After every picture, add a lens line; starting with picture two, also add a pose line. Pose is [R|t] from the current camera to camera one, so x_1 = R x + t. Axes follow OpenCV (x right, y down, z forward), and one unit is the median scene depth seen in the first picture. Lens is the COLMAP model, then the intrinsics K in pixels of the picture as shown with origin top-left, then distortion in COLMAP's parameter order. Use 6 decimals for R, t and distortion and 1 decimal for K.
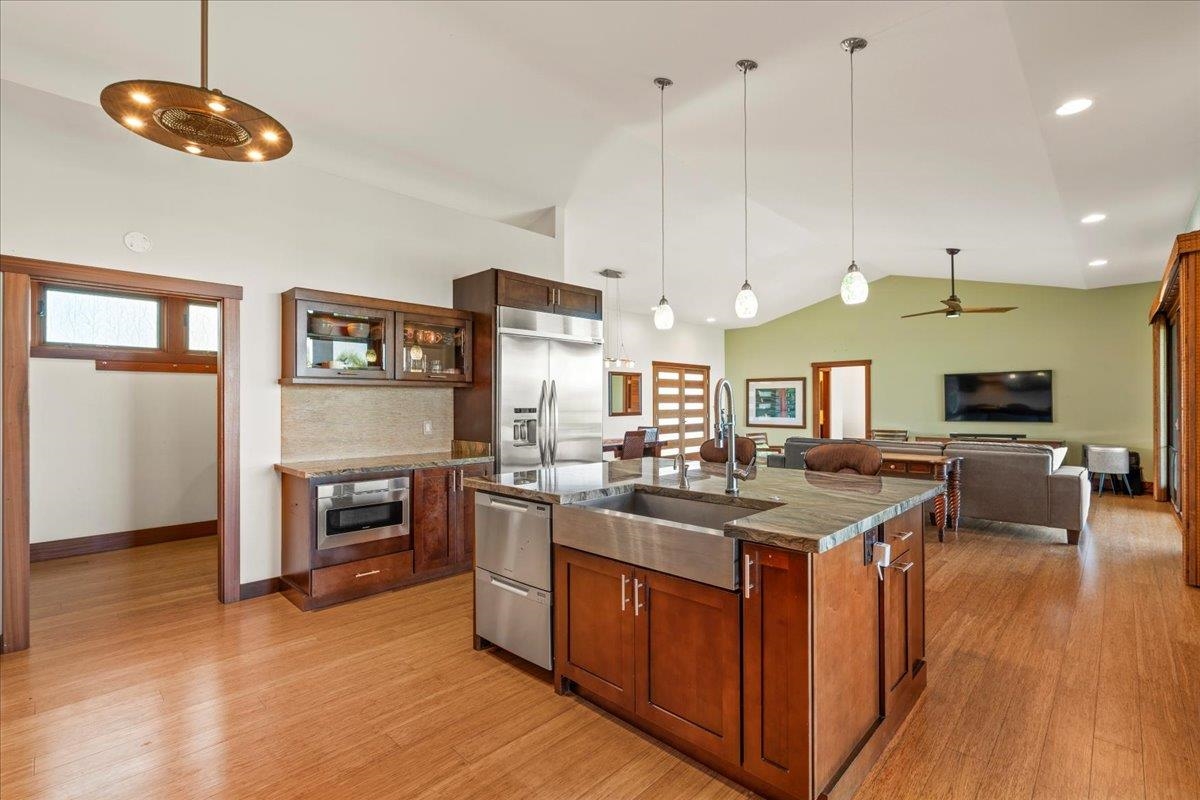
lens RADIAL K [[543.0, 0, 600.3], [0, 543.0, 398.0], [0, 0, 1]] dist [0.000264, -0.000153]
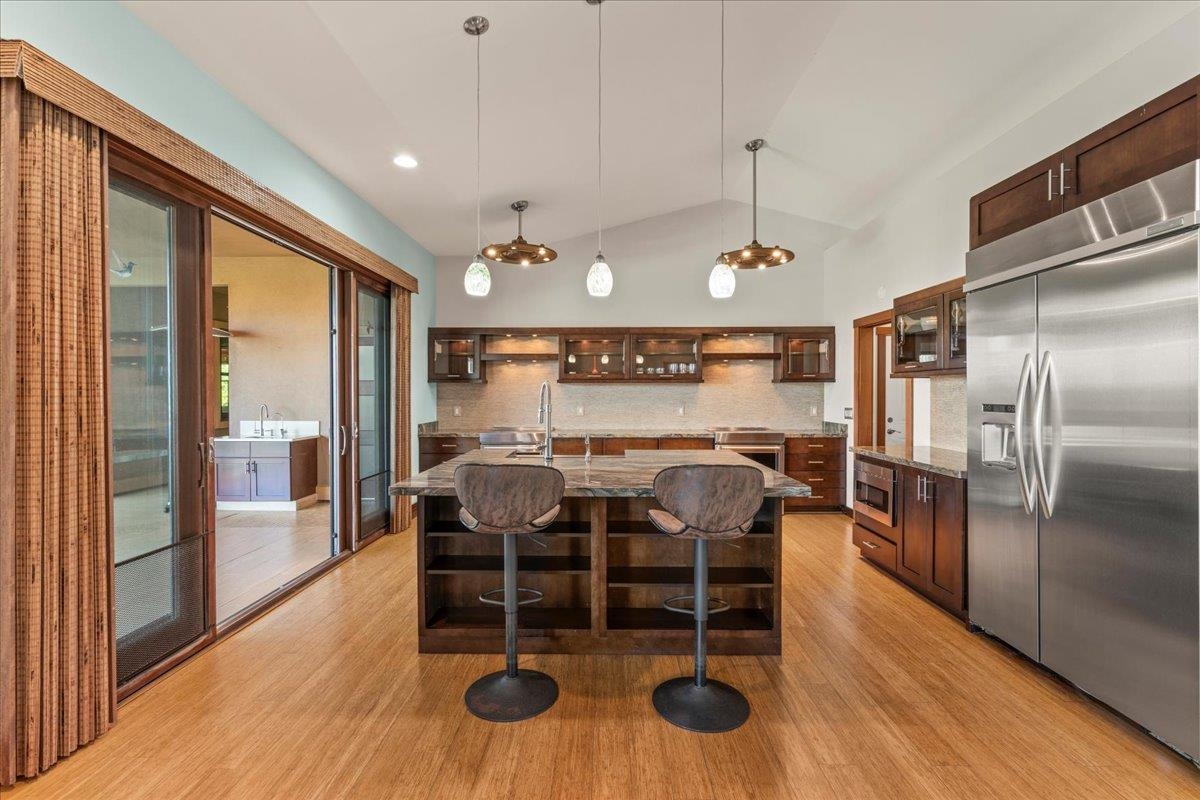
lens RADIAL K [[543.0, 0, 600.9], [0, 543.0, 401.2], [0, 0, 1]] dist [0.000264, -0.000153]
pose [[-0.732710, 0.011537, -0.680443, 0.595549], [0.004368, 0.999915, 0.012251, 0.006005], [0.680527, 0.006005, -0.732699, 1.149125]]
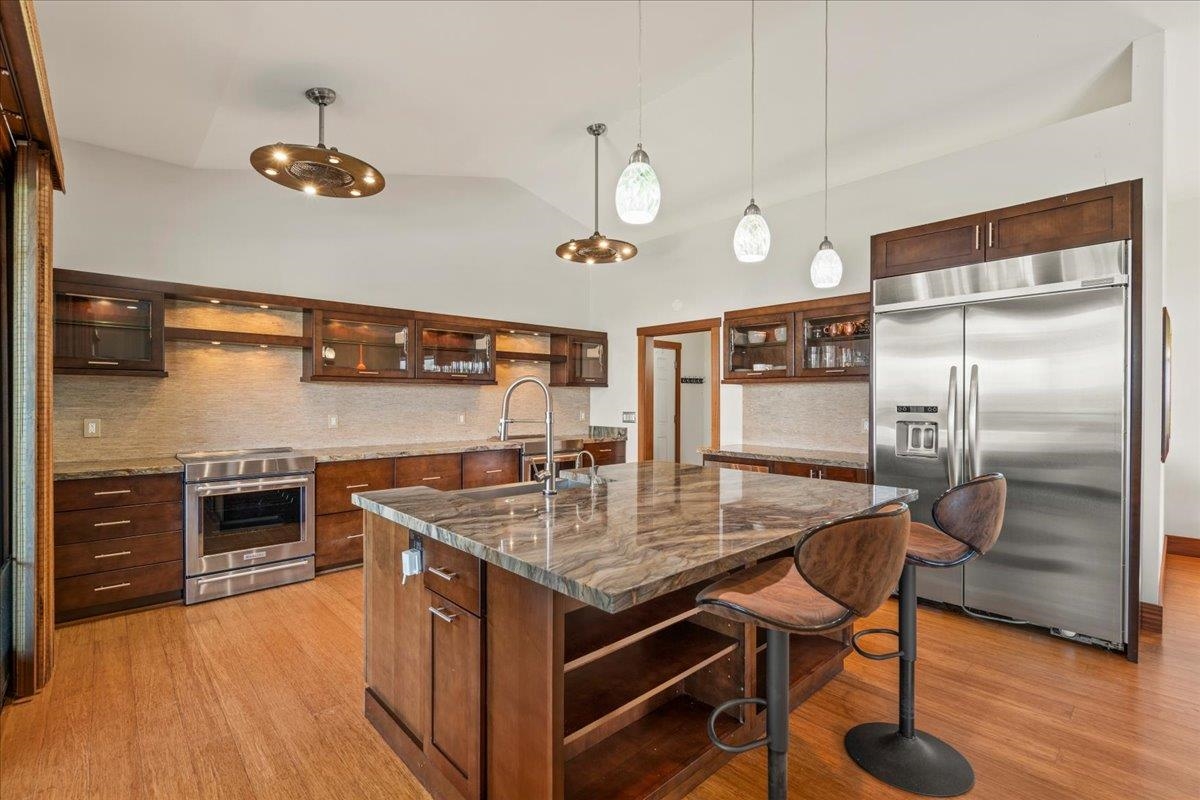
lens RADIAL K [[543.0, 0, 600.9], [0, 543.0, 398.8], [0, 0, 1]] dist [0.000264, -0.000153]
pose [[-0.059010, 0.000031, -0.998257, 0.630366], [0.001805, 0.999998, -0.000075, 0.007838], [0.998256, -0.001807, -0.059010, 0.618721]]
